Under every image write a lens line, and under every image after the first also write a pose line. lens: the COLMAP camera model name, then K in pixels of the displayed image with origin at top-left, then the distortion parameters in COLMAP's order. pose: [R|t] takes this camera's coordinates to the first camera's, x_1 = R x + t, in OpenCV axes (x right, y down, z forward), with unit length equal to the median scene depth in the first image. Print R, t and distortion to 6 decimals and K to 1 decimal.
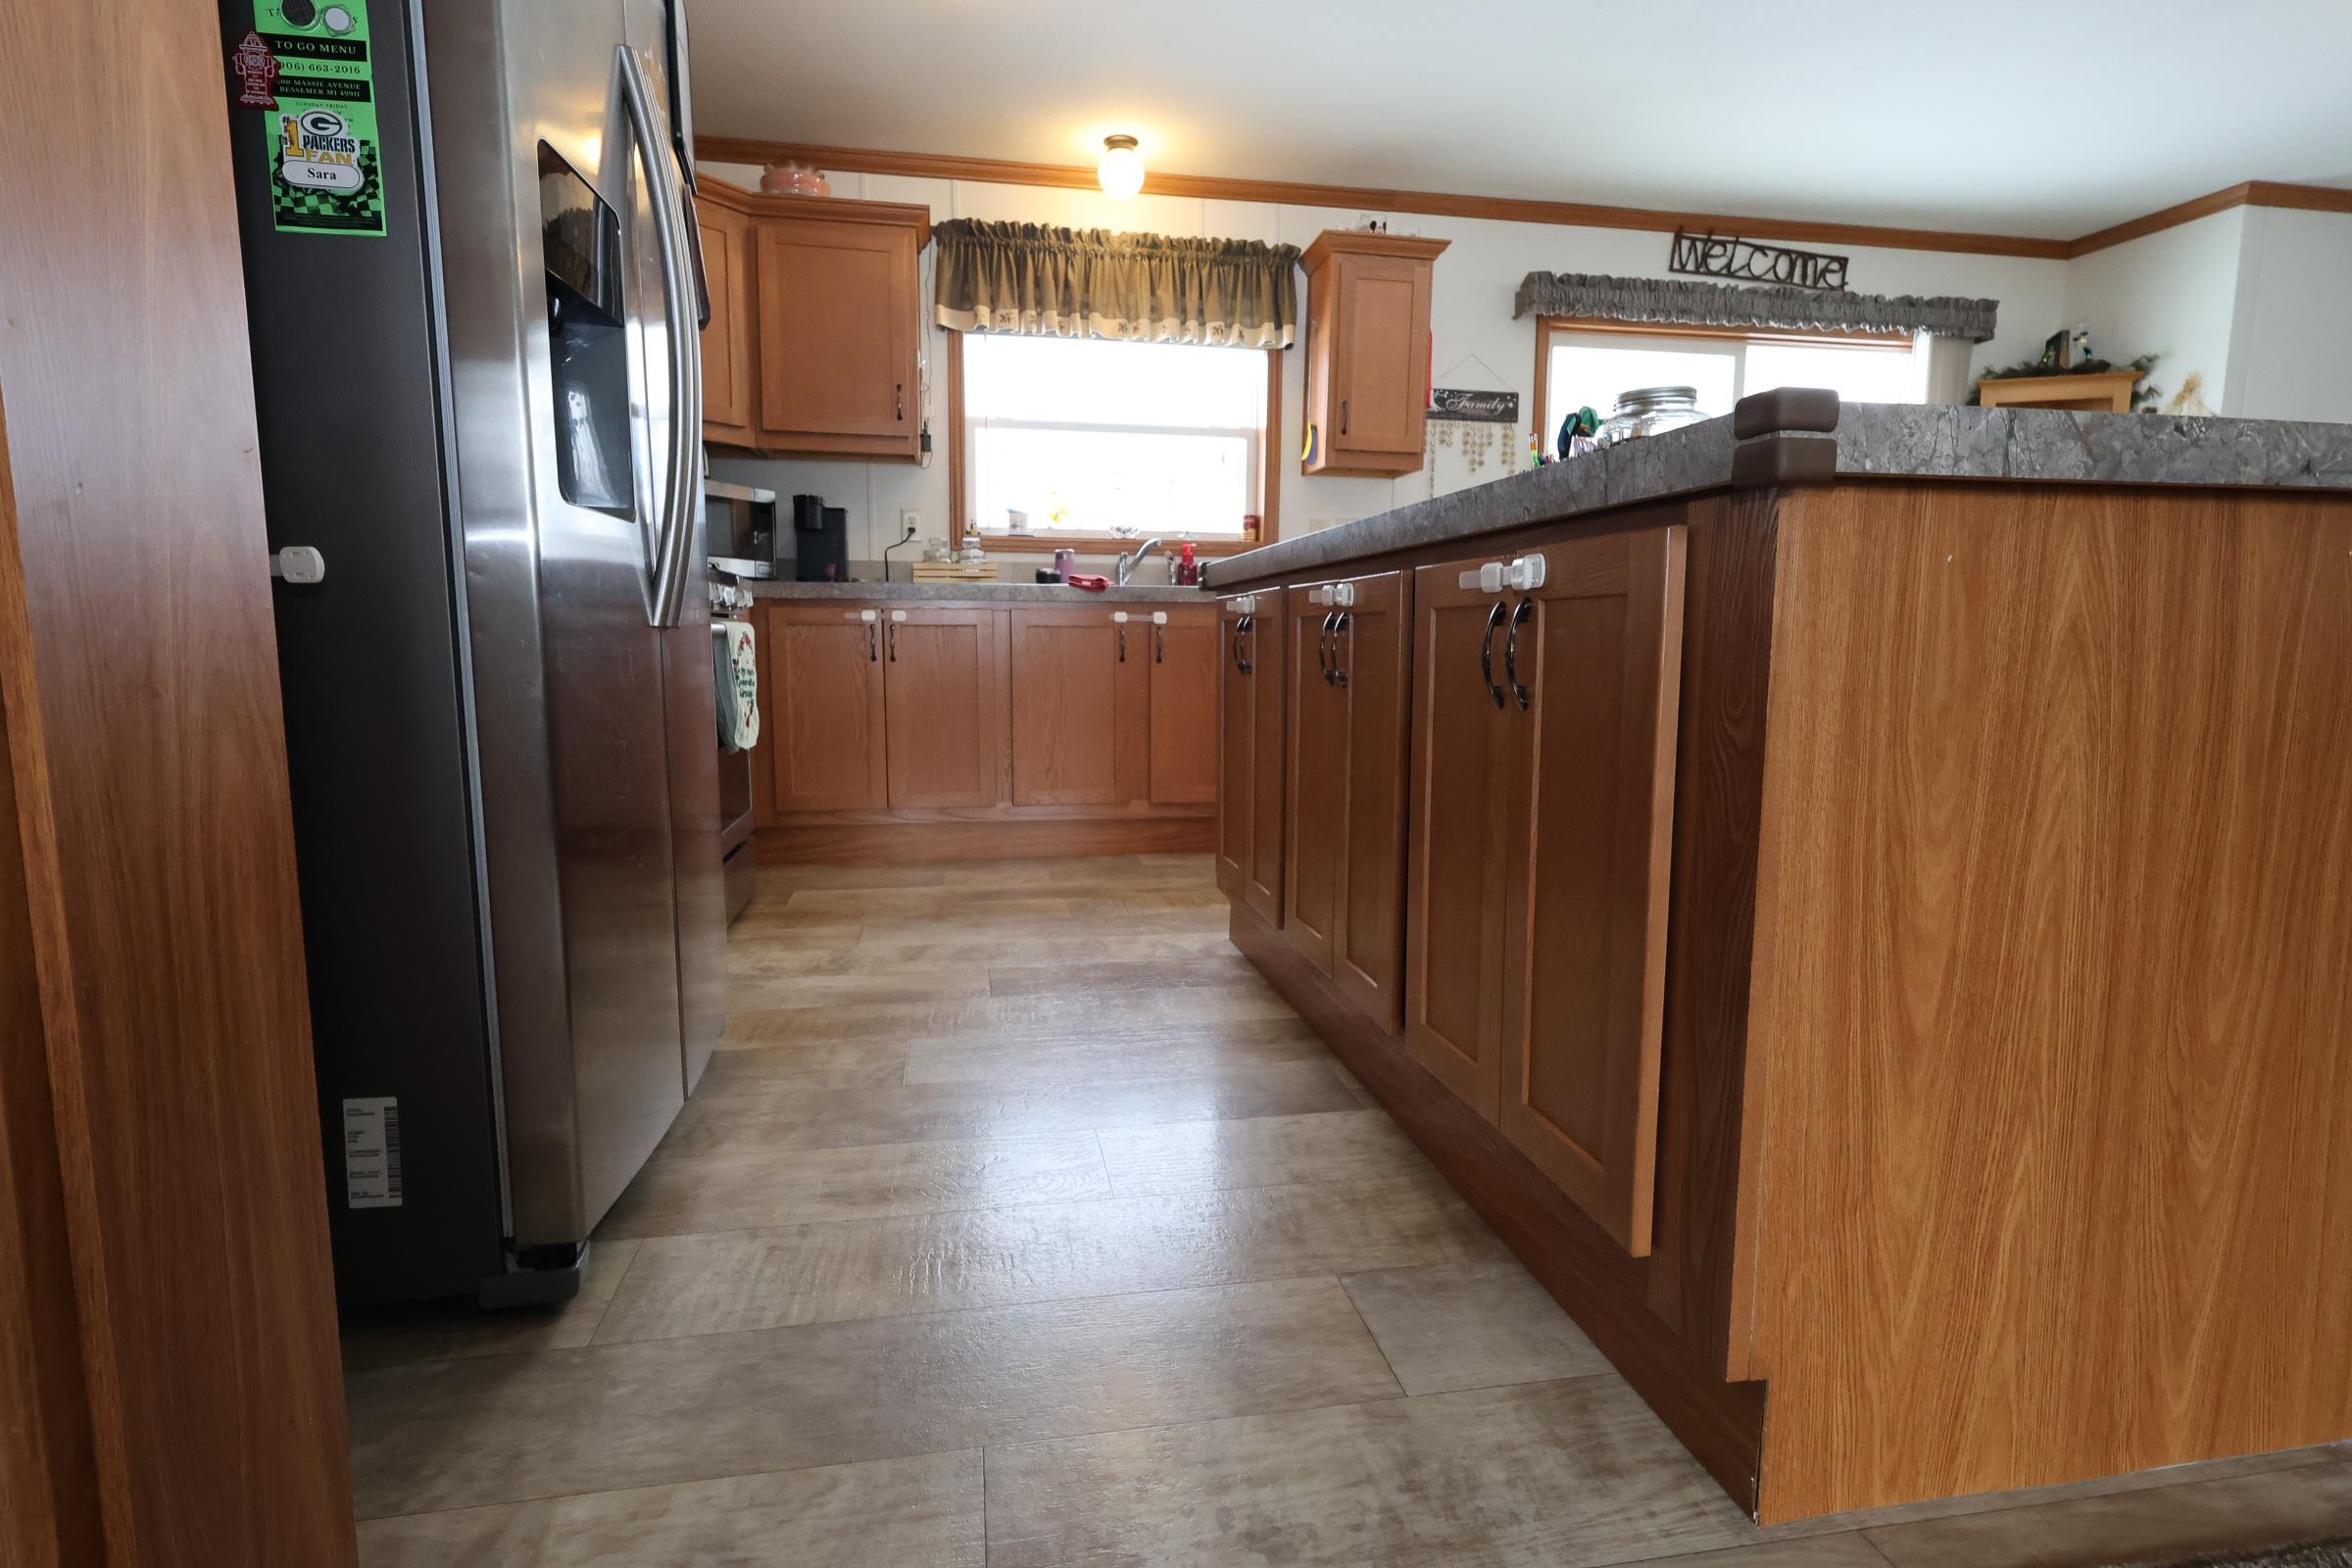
lens RADIAL K [[1173.2, 0, 1176.0], [0, 1173.2, 784.0], [0, 0, 1]] dist [0.003530, 0.000102]
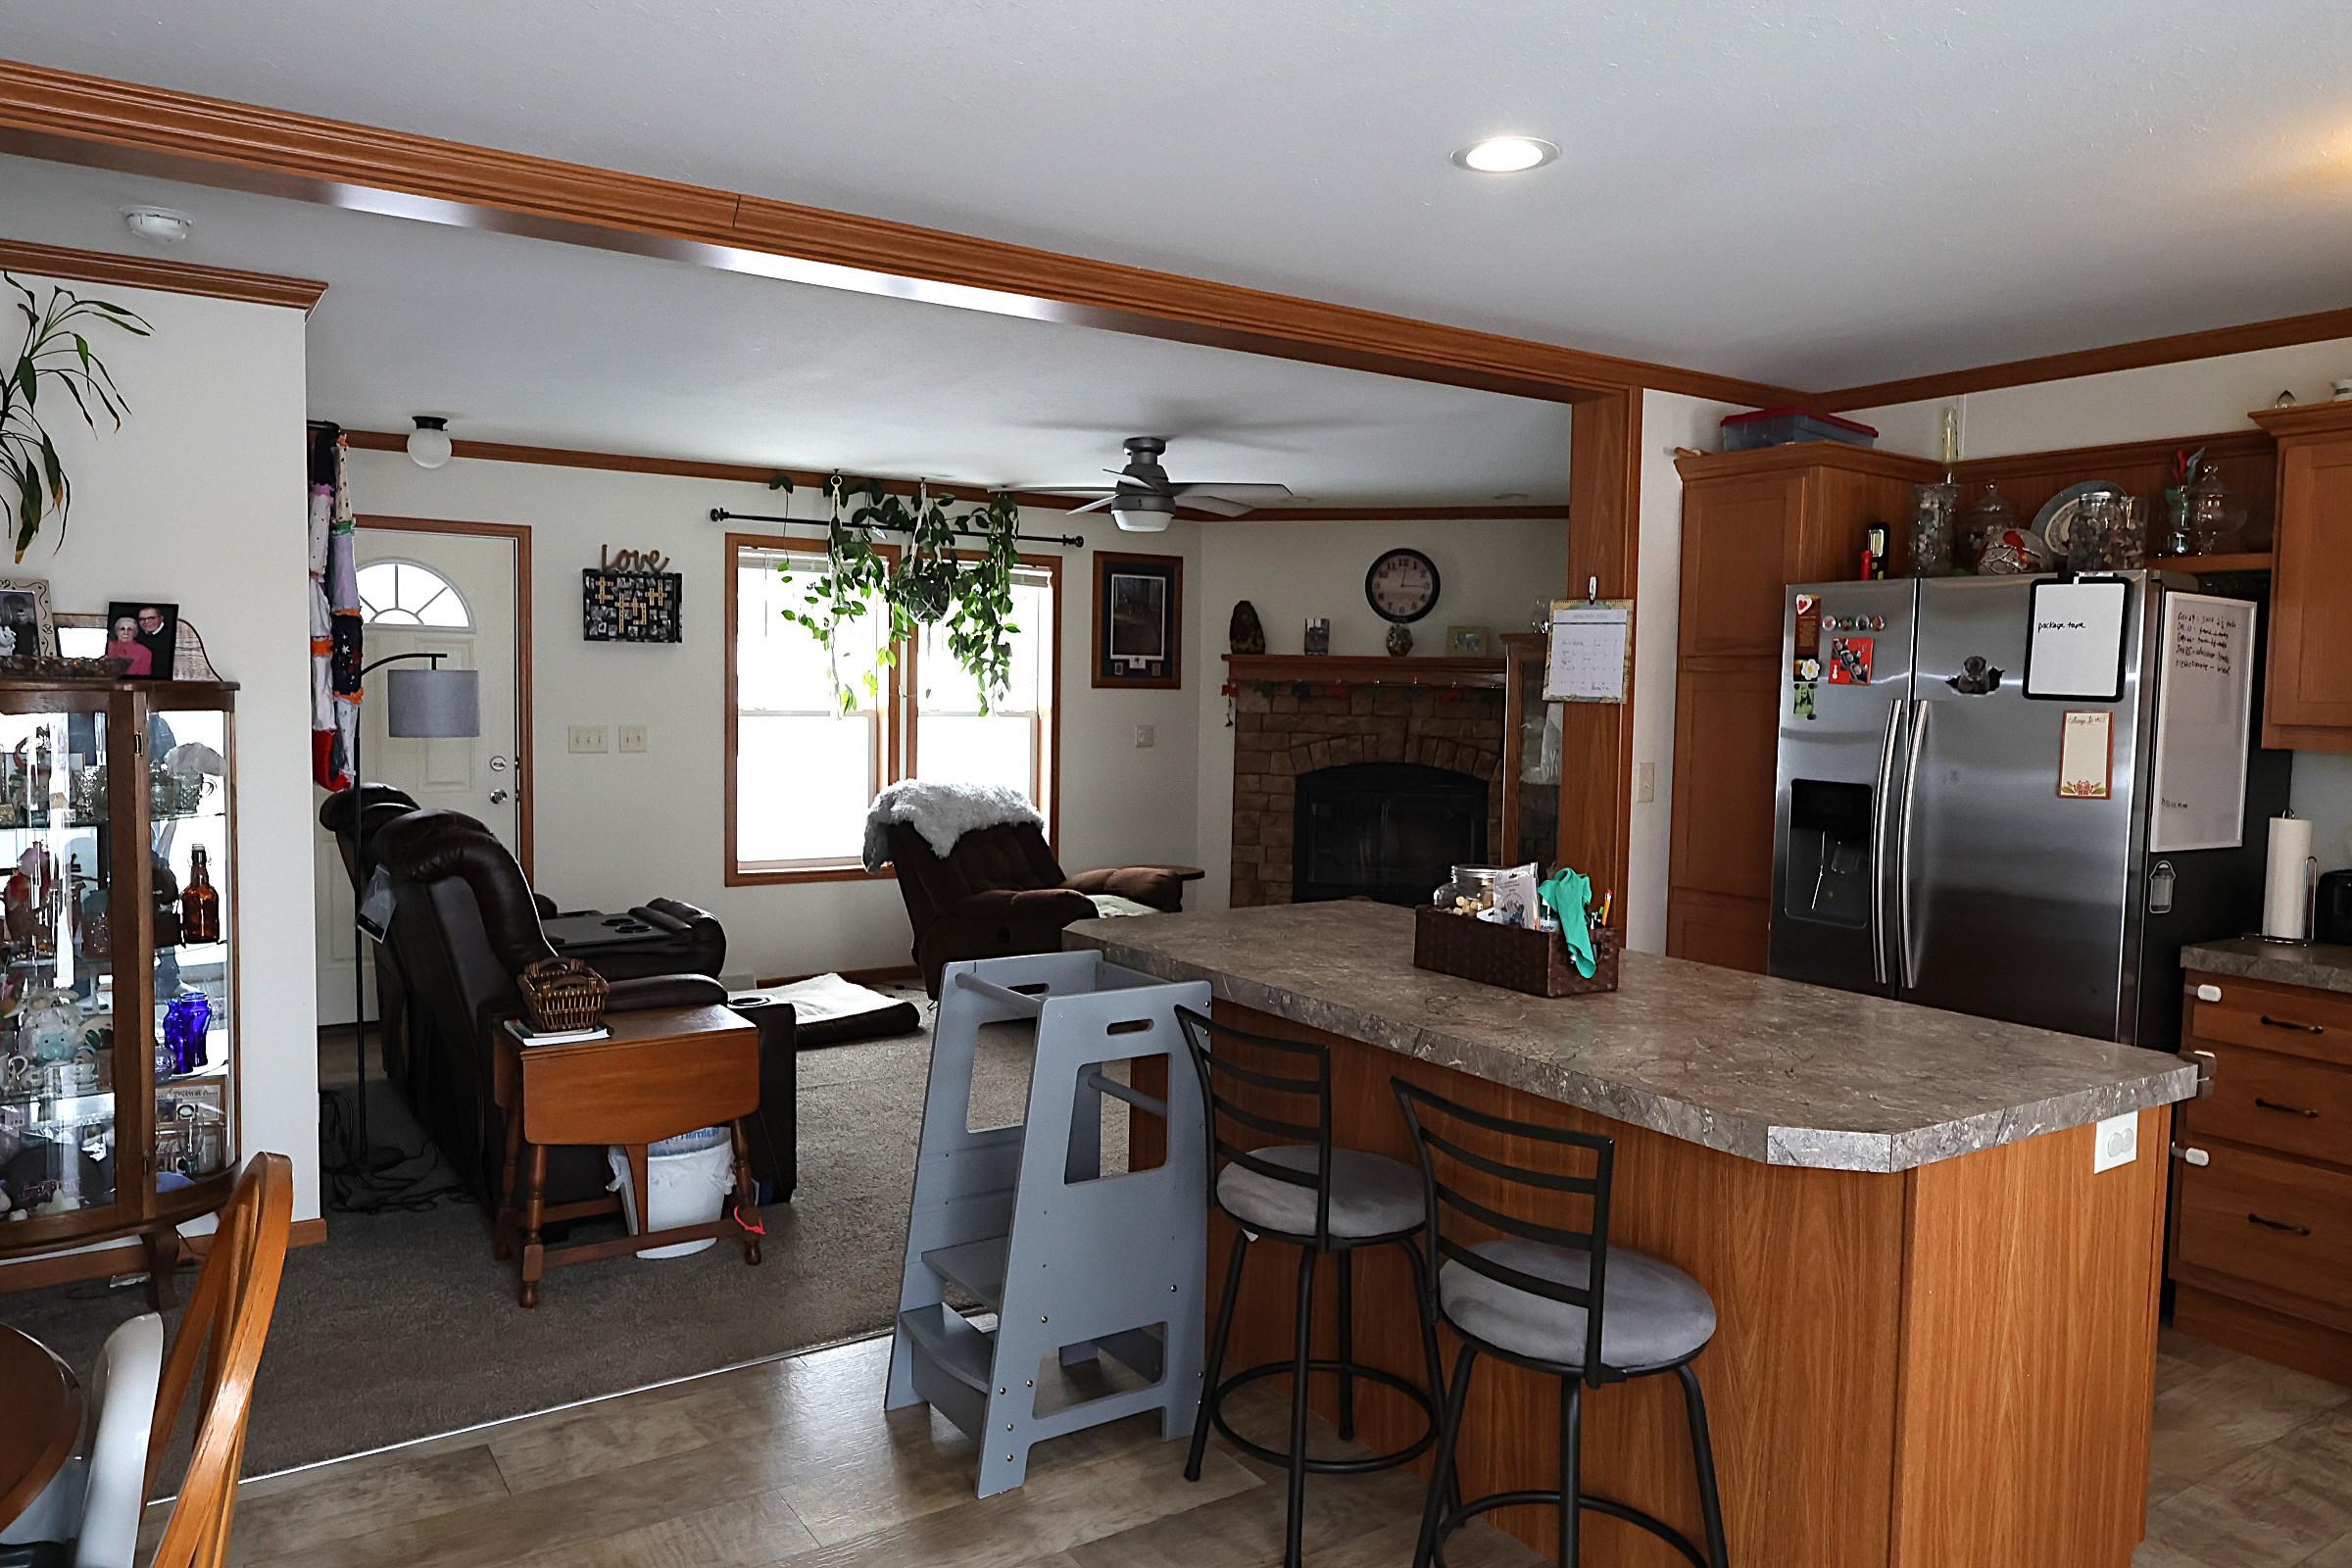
lens RADIAL K [[1574.6, 0, 1176.0], [0, 1574.6, 784.0], [0, 0, 1]] dist [-0.000125, -0.000045]
pose [[-0.917346, 0.003668, -0.398075, 0.599978], [-0.072240, 0.981821, 0.175522, -0.301115], [0.391482, 0.189772, -0.900405, 1.028801]]
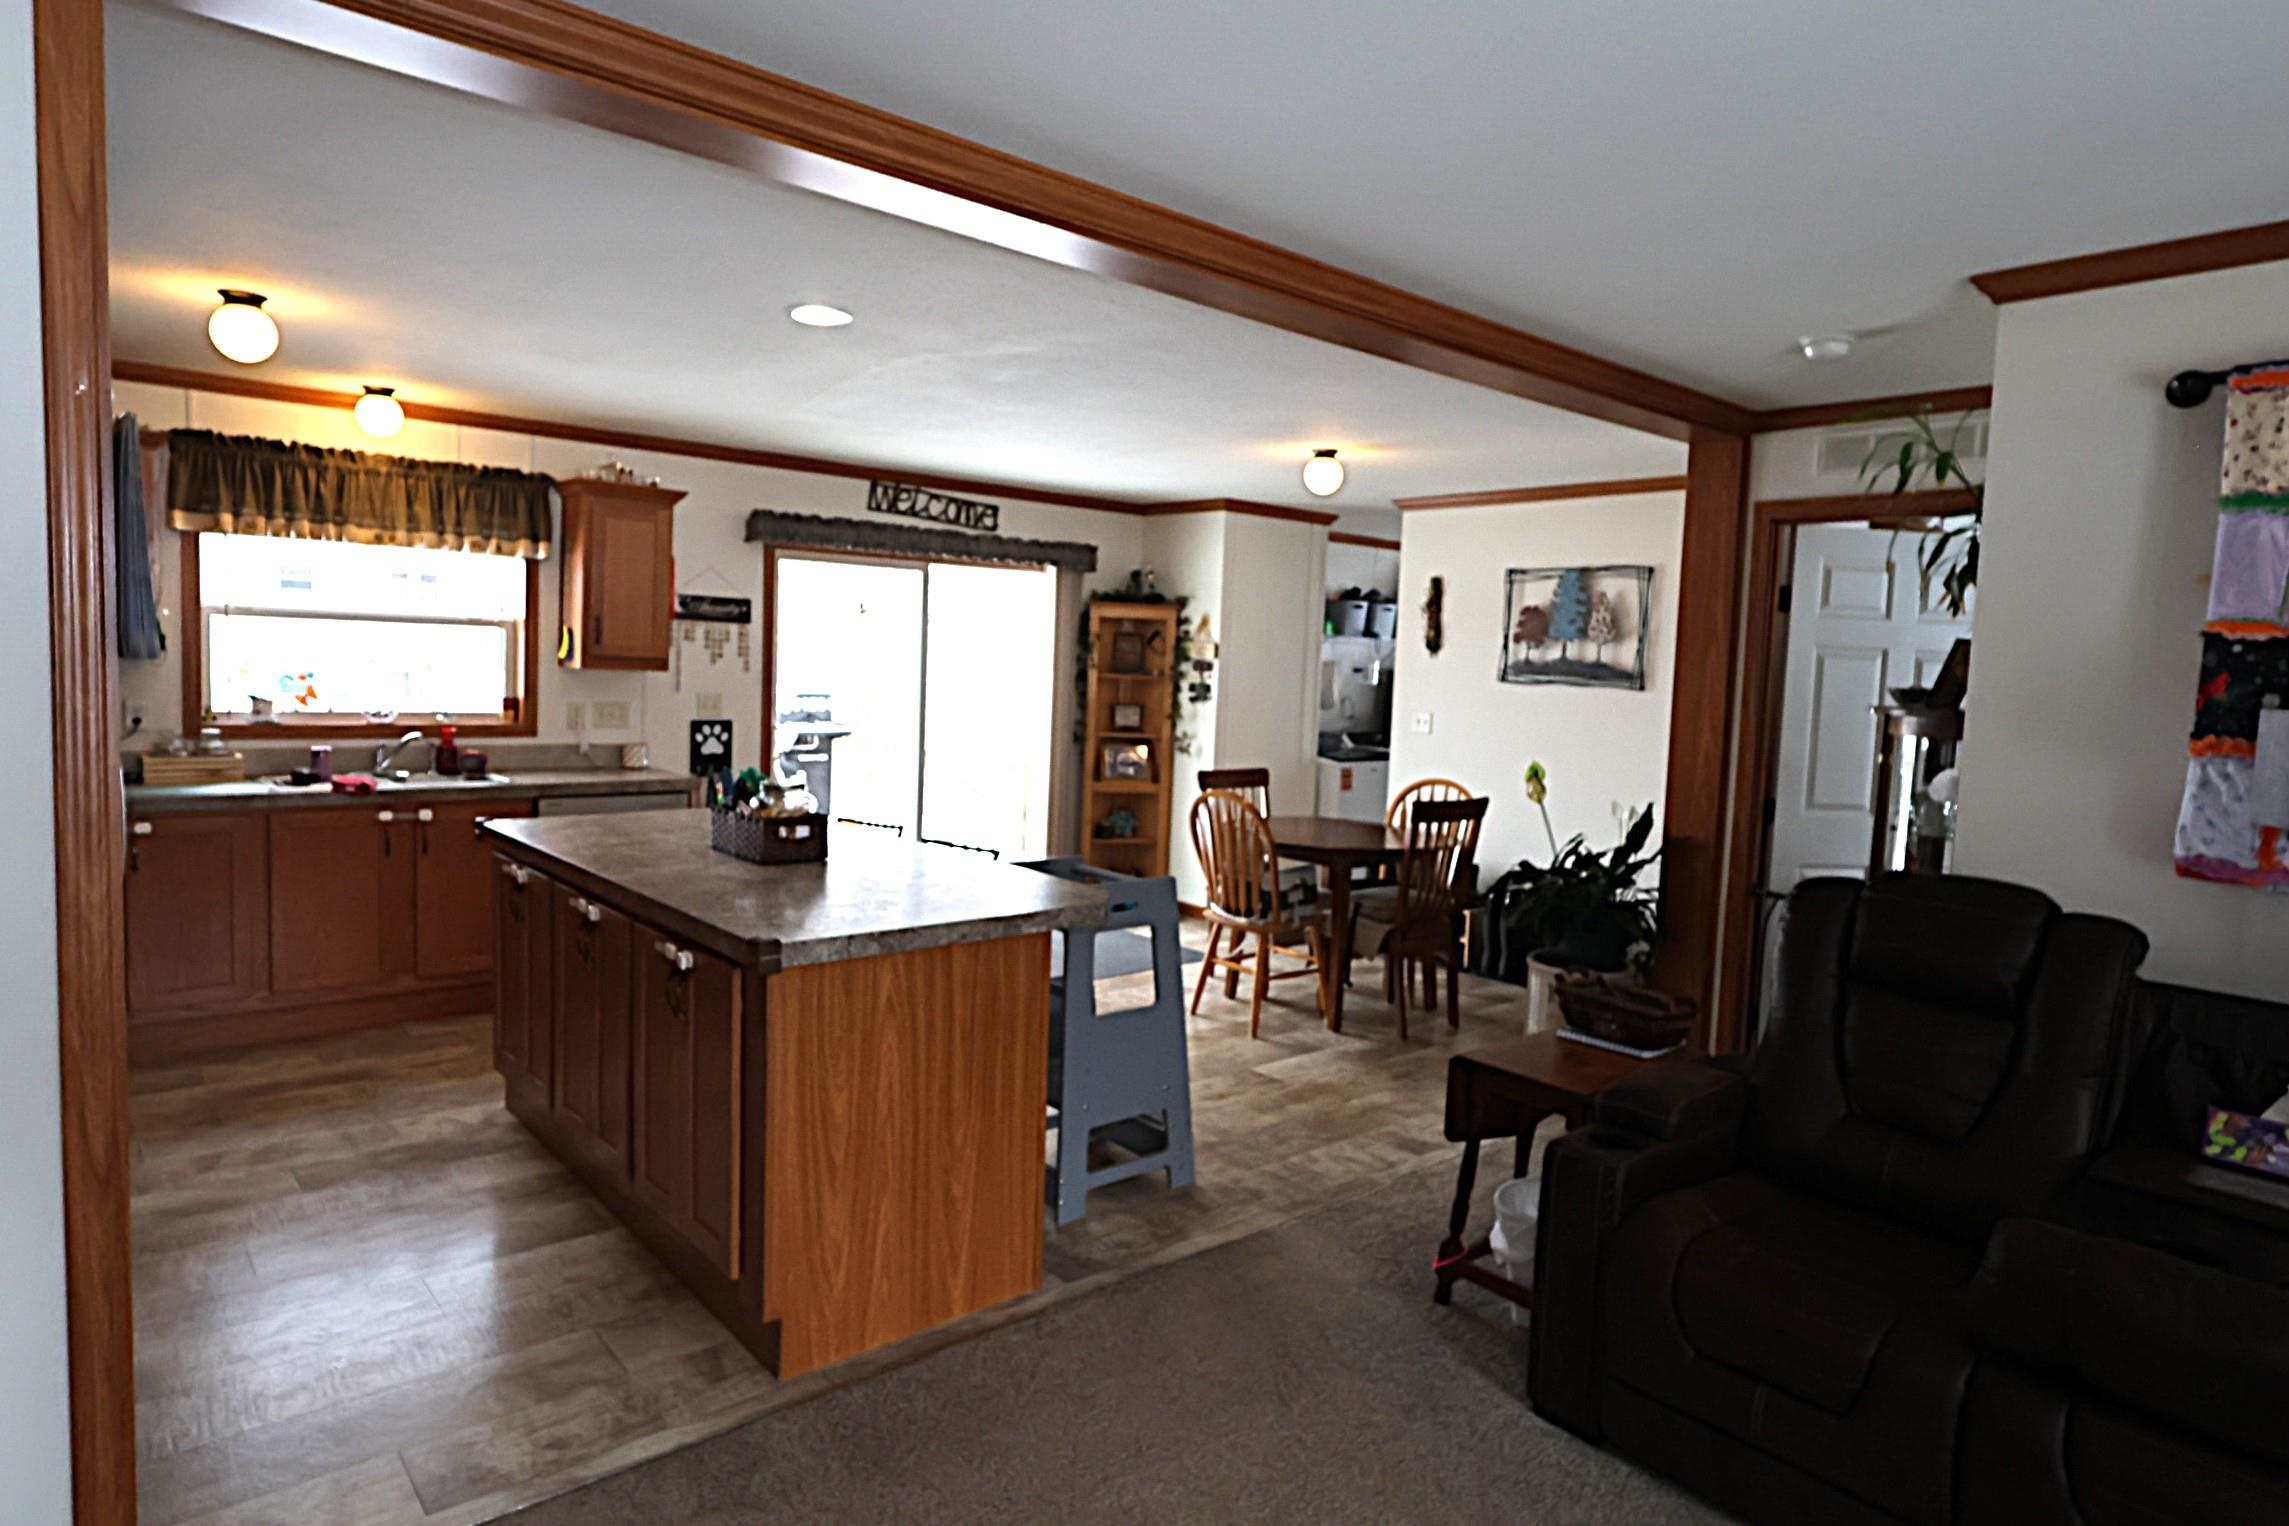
lens RADIAL K [[1288.9, 0, 1144.5], [0, 1288.9, 758.0], [0, 0, 1]] dist [0.000869, 0.001320]
pose [[0.861230, -0.011339, 0.508089, -0.044529], [0.030765, 0.999081, -0.029851, -0.127820], [-0.507284, 0.041340, 0.860787, -0.401043]]
